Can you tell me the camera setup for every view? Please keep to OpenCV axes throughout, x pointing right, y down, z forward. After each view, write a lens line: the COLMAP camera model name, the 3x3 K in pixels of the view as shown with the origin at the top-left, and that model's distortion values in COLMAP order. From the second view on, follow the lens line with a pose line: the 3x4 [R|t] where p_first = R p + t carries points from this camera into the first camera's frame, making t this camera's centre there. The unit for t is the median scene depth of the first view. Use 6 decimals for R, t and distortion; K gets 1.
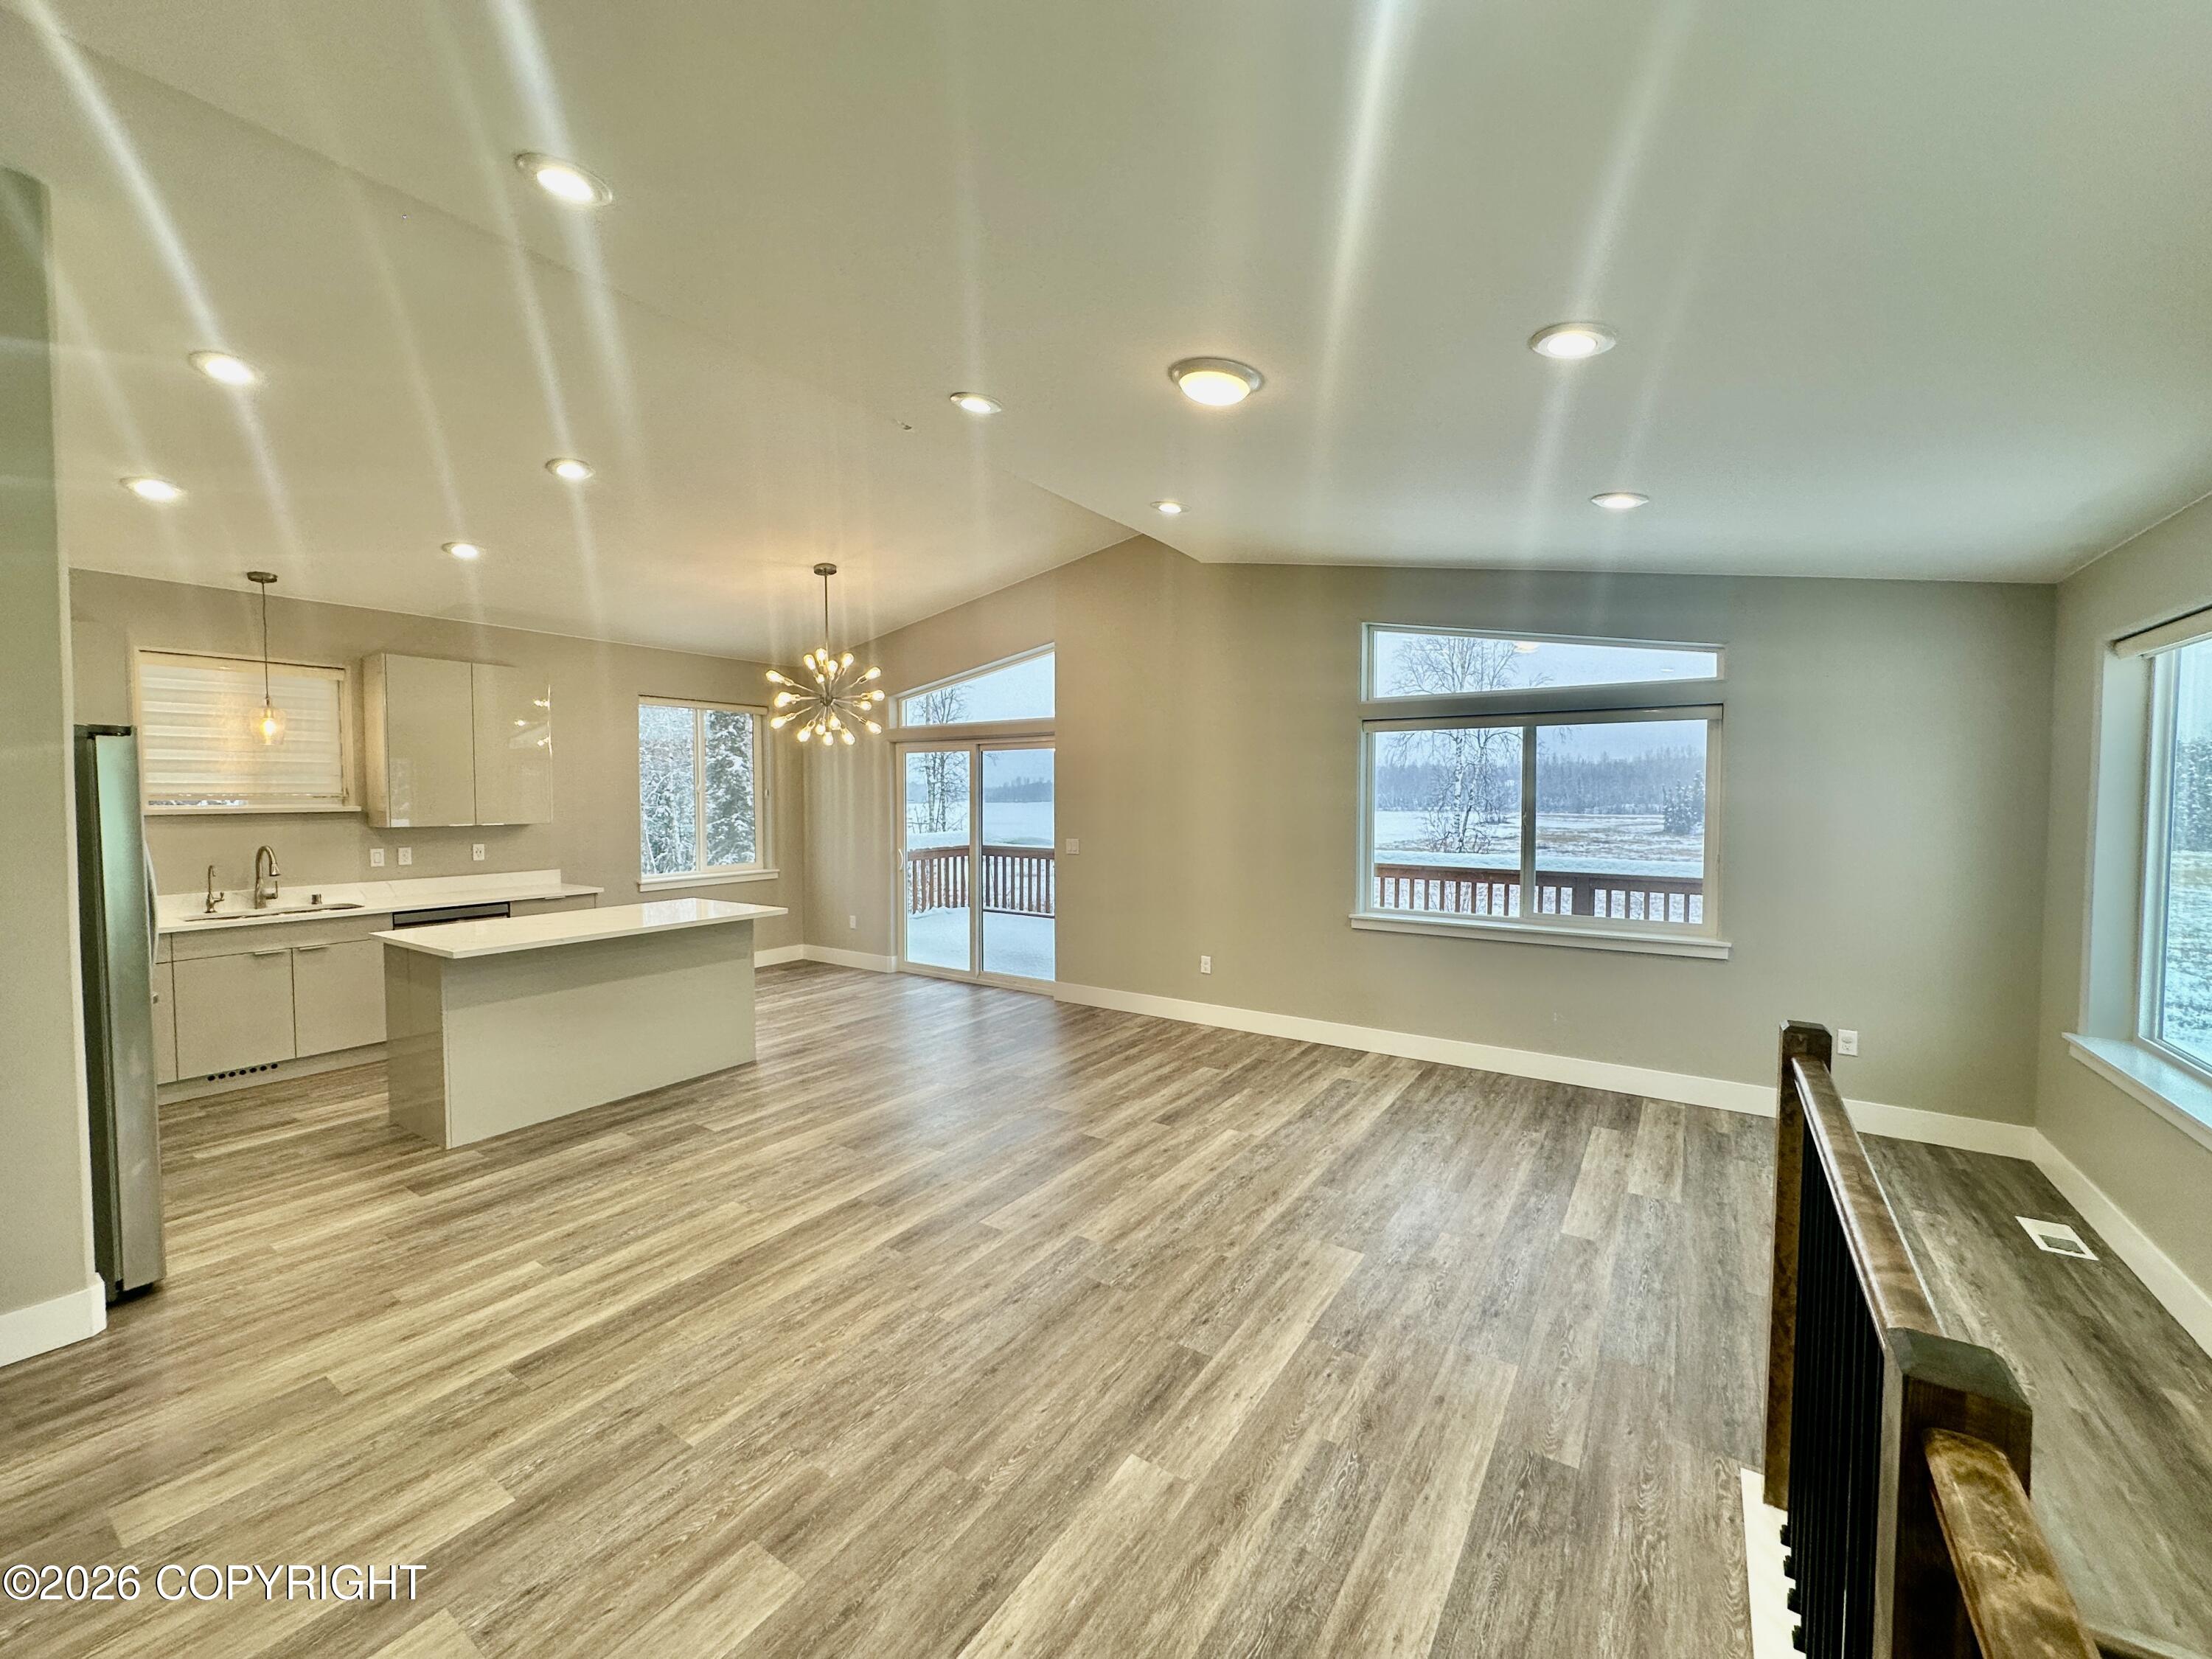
lens RADIAL K [[884.3, 0, 1106.8], [0, 884.3, 823.2], [0, 0, 1]] dist [-0.002966, -0.000399]
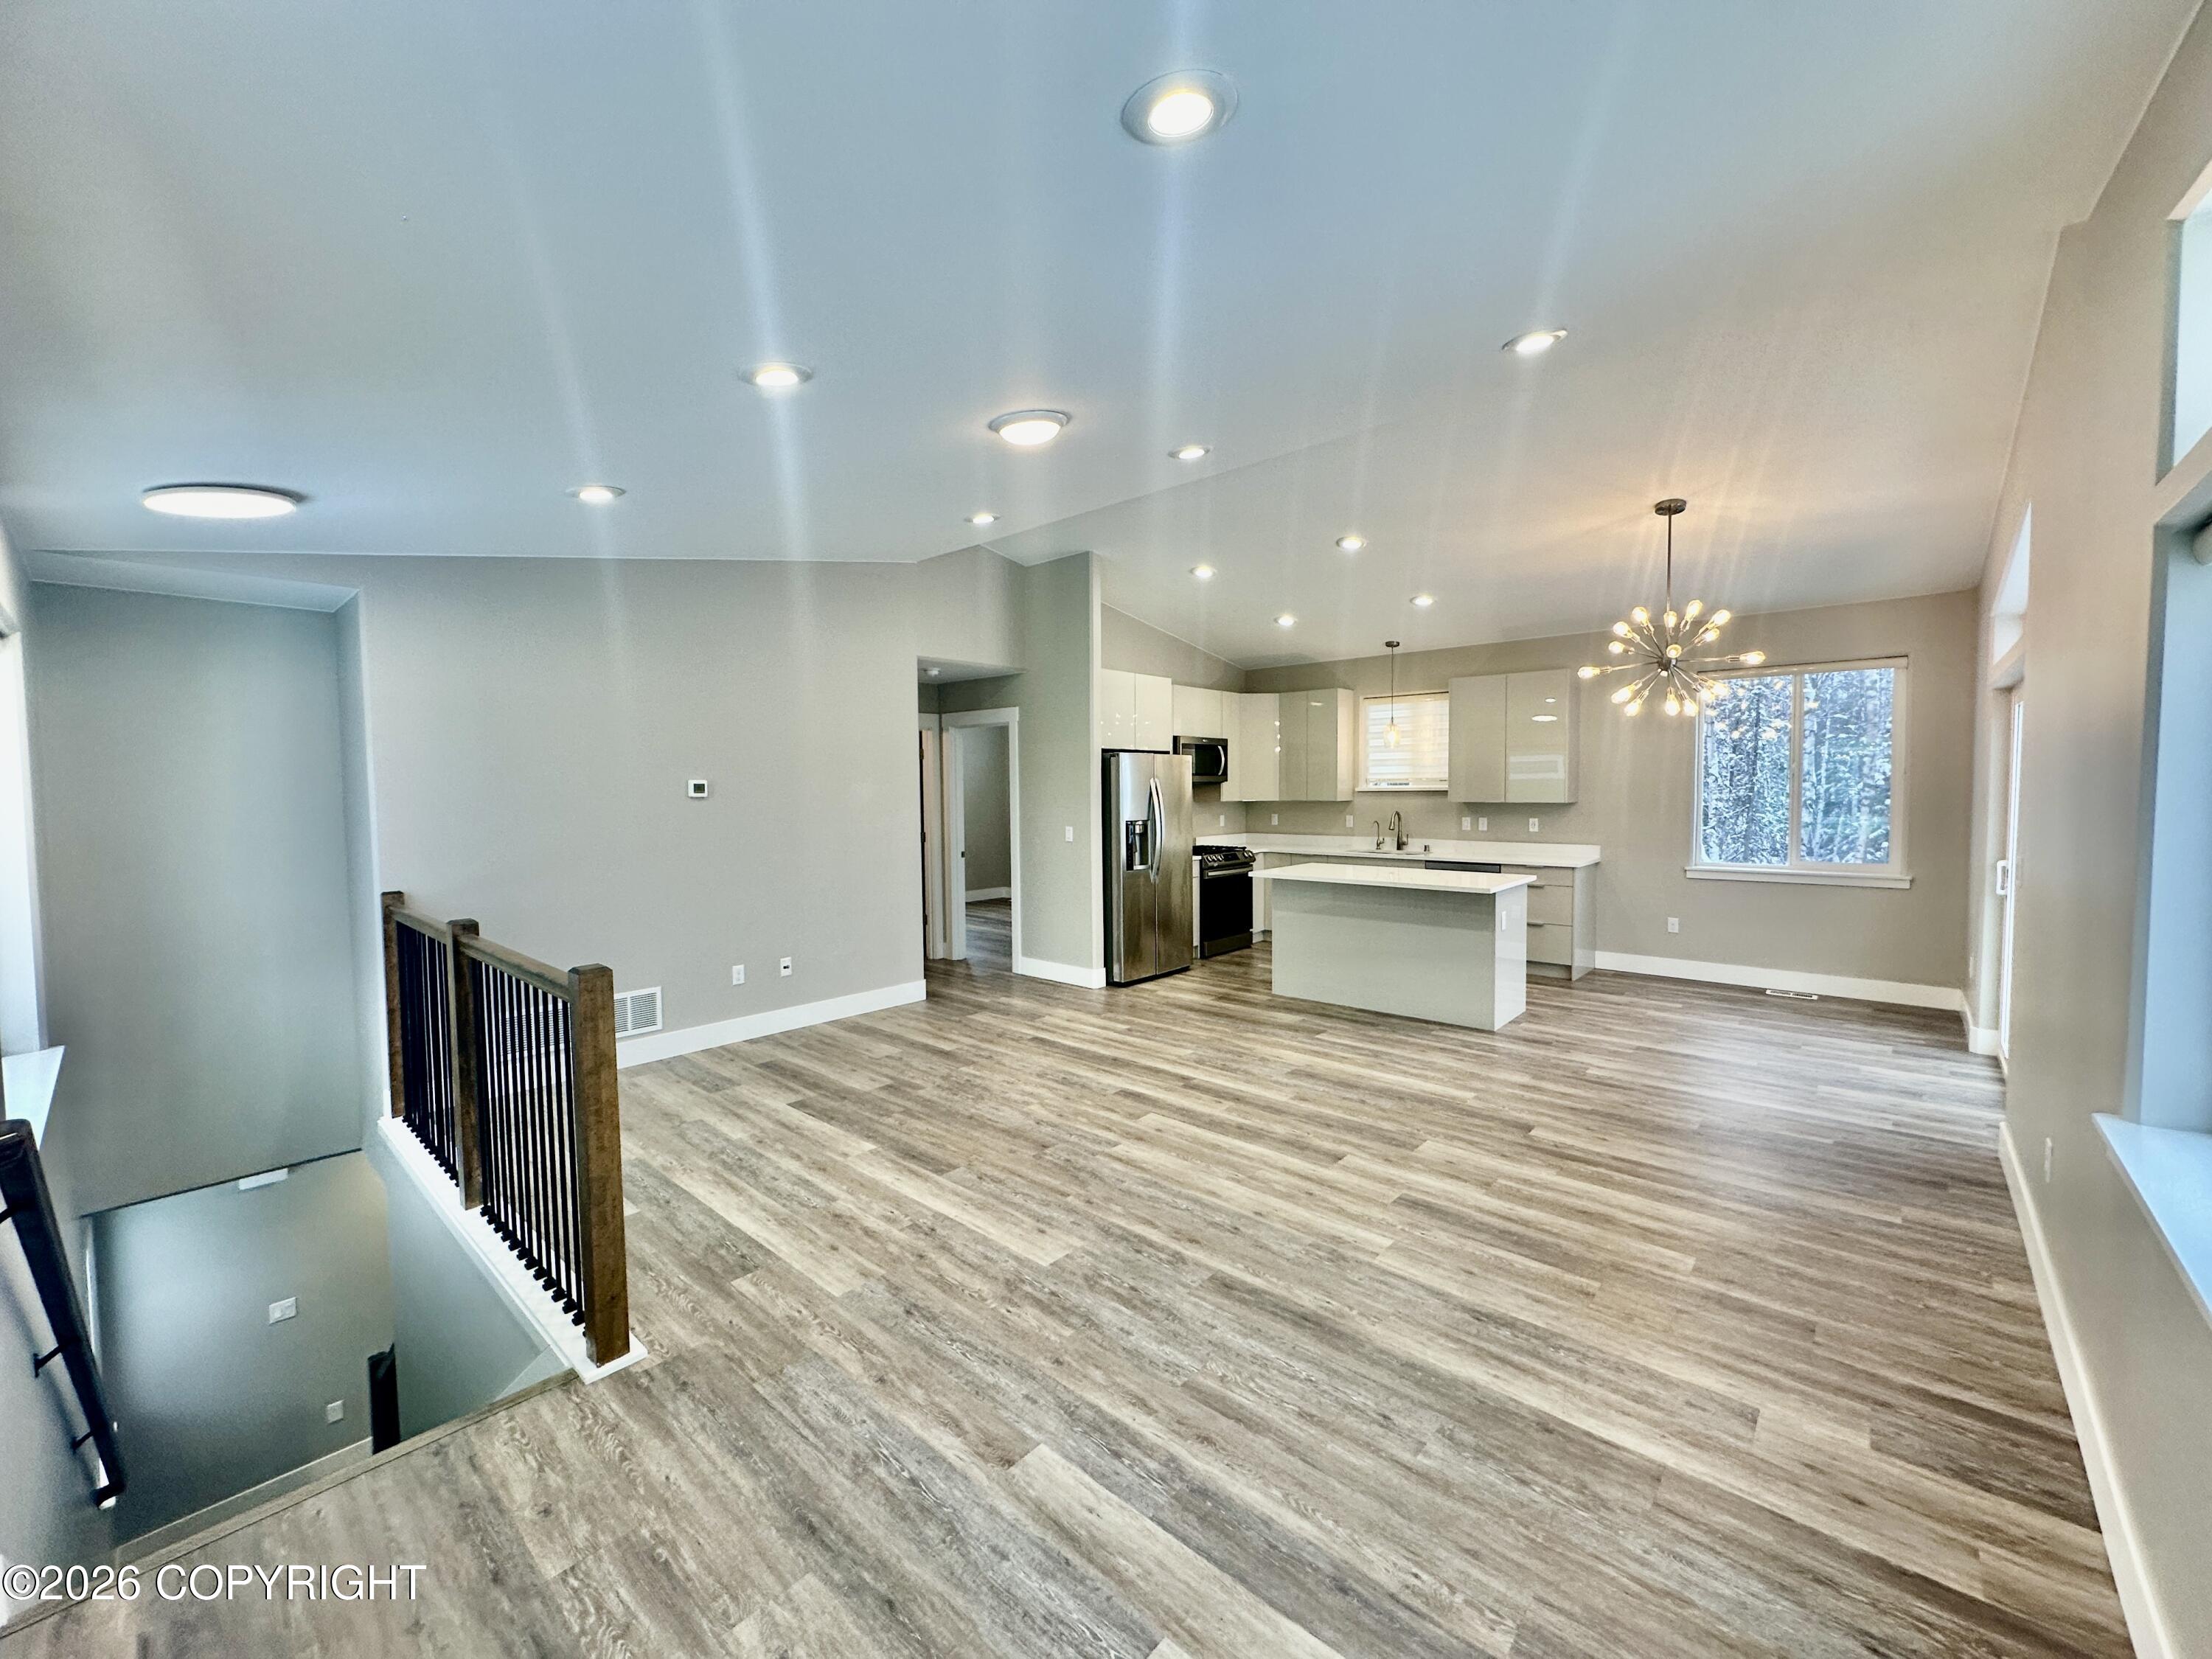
lens RADIAL K [[884.3, 0, 1105.3], [0, 884.3, 834.7], [0, 0, 1]] dist [-0.002966, -0.000399]
pose [[-0.145524, 0.057993, -0.987654, 1.068121], [-0.024572, 0.997761, 0.062207, -0.027395], [0.989050, 0.033321, -0.143773, 1.065536]]
